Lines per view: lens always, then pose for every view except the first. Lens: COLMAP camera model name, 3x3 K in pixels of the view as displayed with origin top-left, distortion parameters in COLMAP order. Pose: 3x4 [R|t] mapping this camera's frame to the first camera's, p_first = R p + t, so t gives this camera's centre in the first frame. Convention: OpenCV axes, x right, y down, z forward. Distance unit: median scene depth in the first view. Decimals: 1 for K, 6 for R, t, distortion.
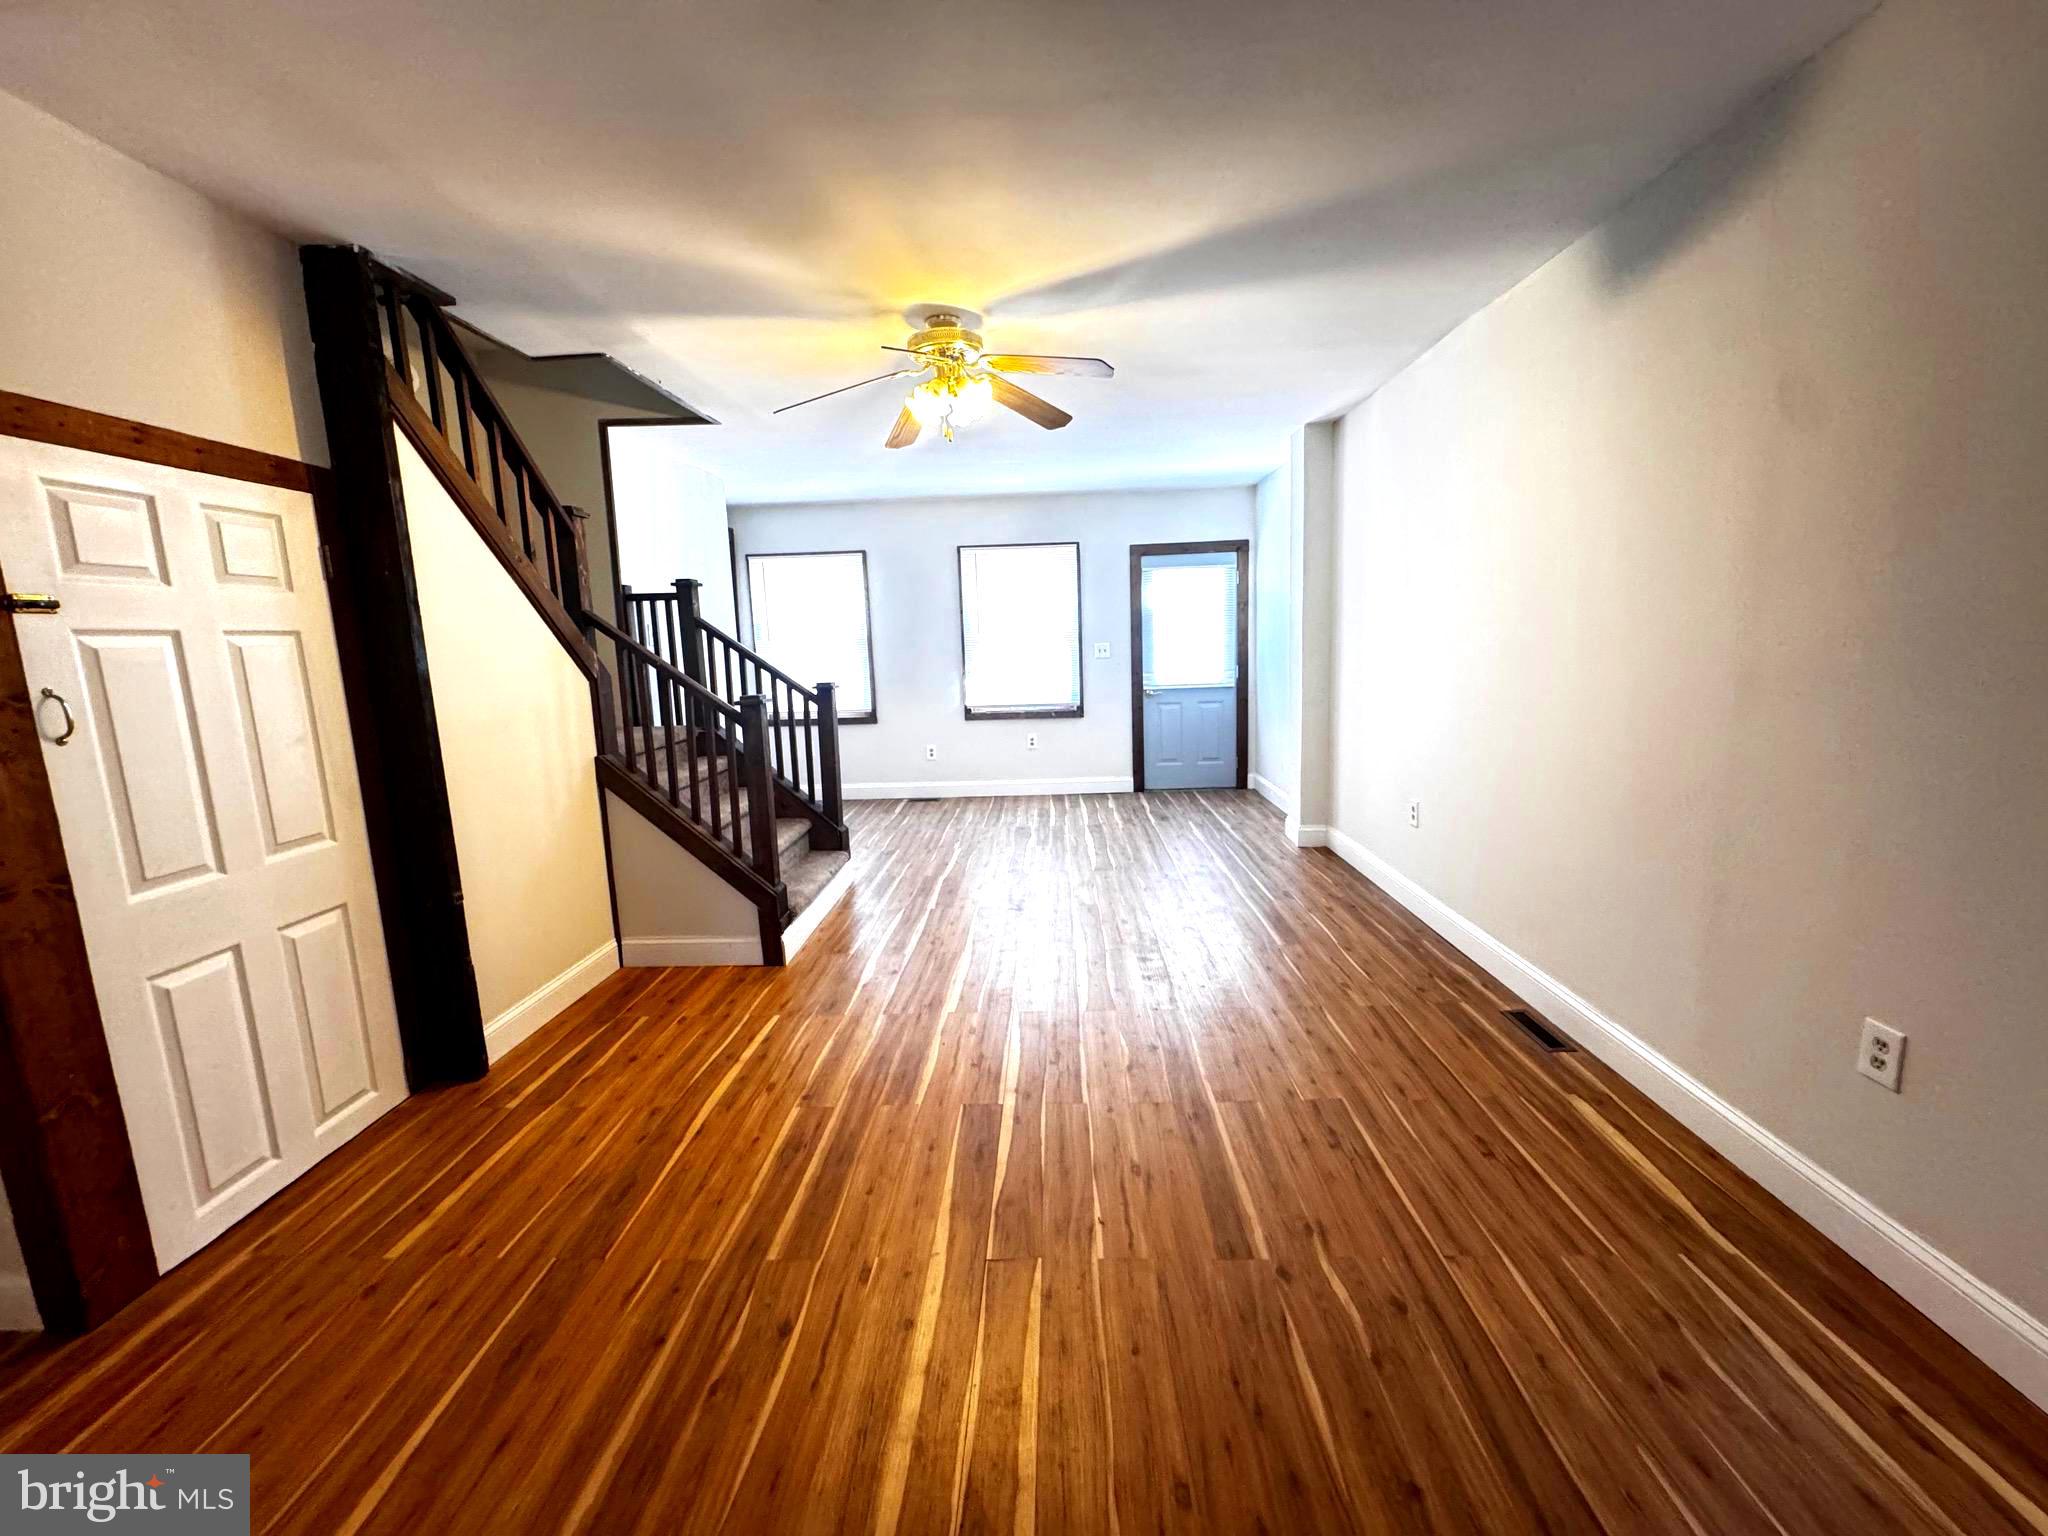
lens RADIAL K [[811.9, 0, 1020.9], [0, 811.9, 763.4], [0, 0, 1]] dist [-0.005612, 0.000224]
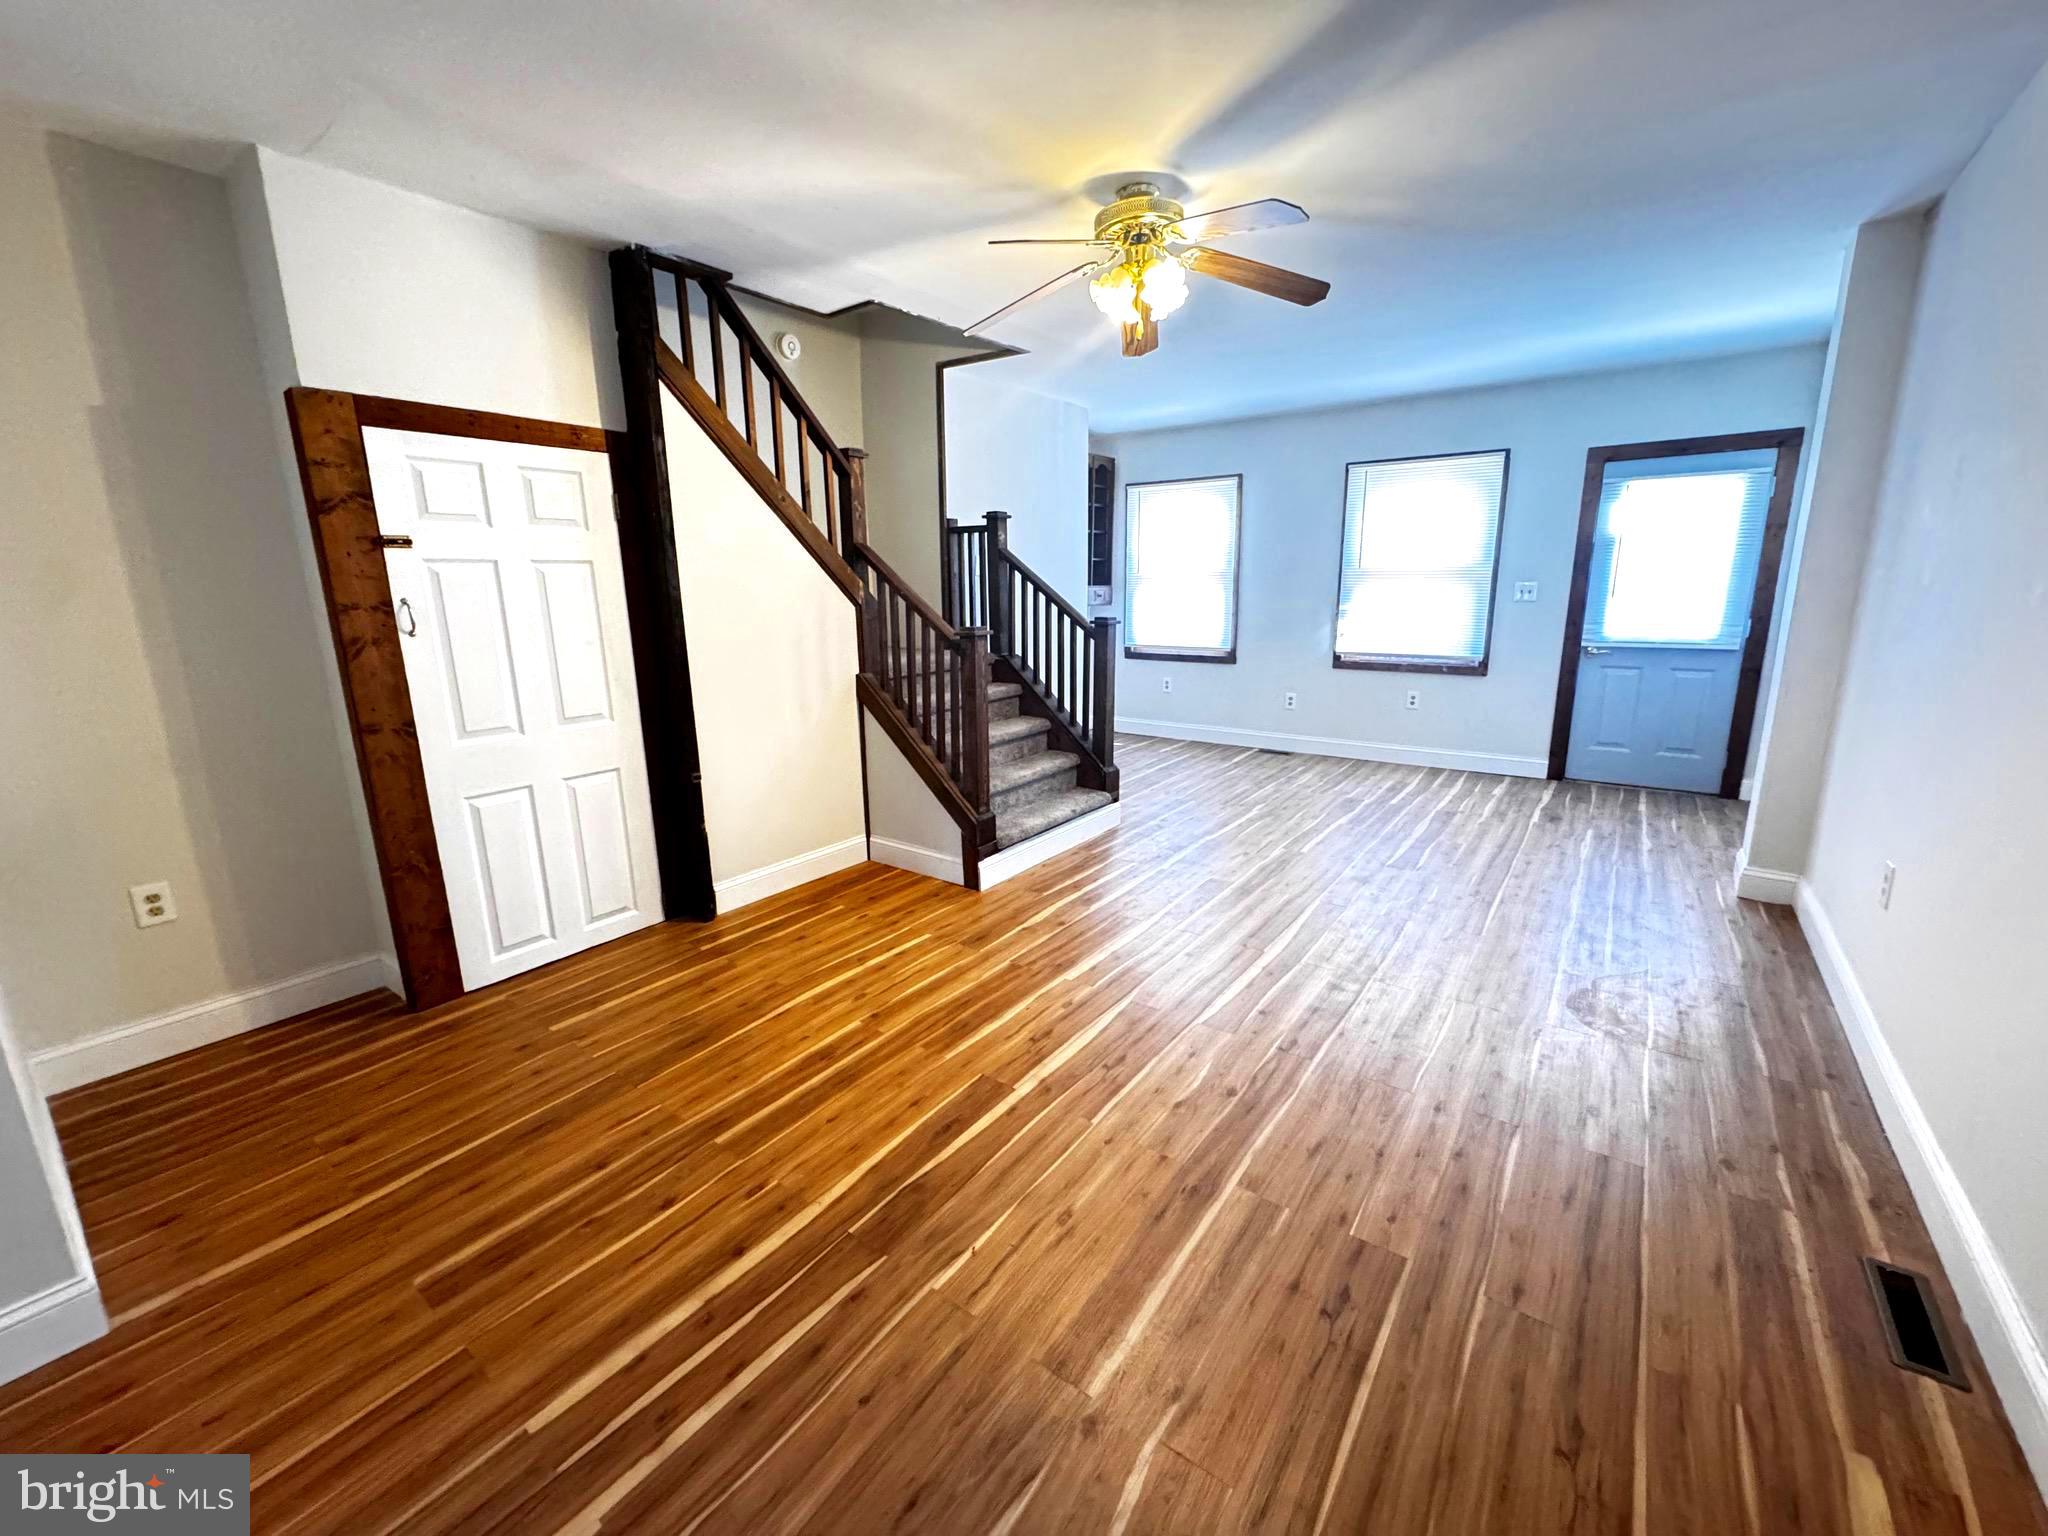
lens RADIAL K [[811.9, 0, 1020.9], [0, 811.9, 763.4], [0, 0, 1]] dist [-0.005612, 0.000224]
pose [[0.823941, 0.142939, -0.548352, 0.388158], [-0.097494, 0.988992, 0.111308, -0.042321], [0.558226, -0.038250, 0.828807, 0.230486]]
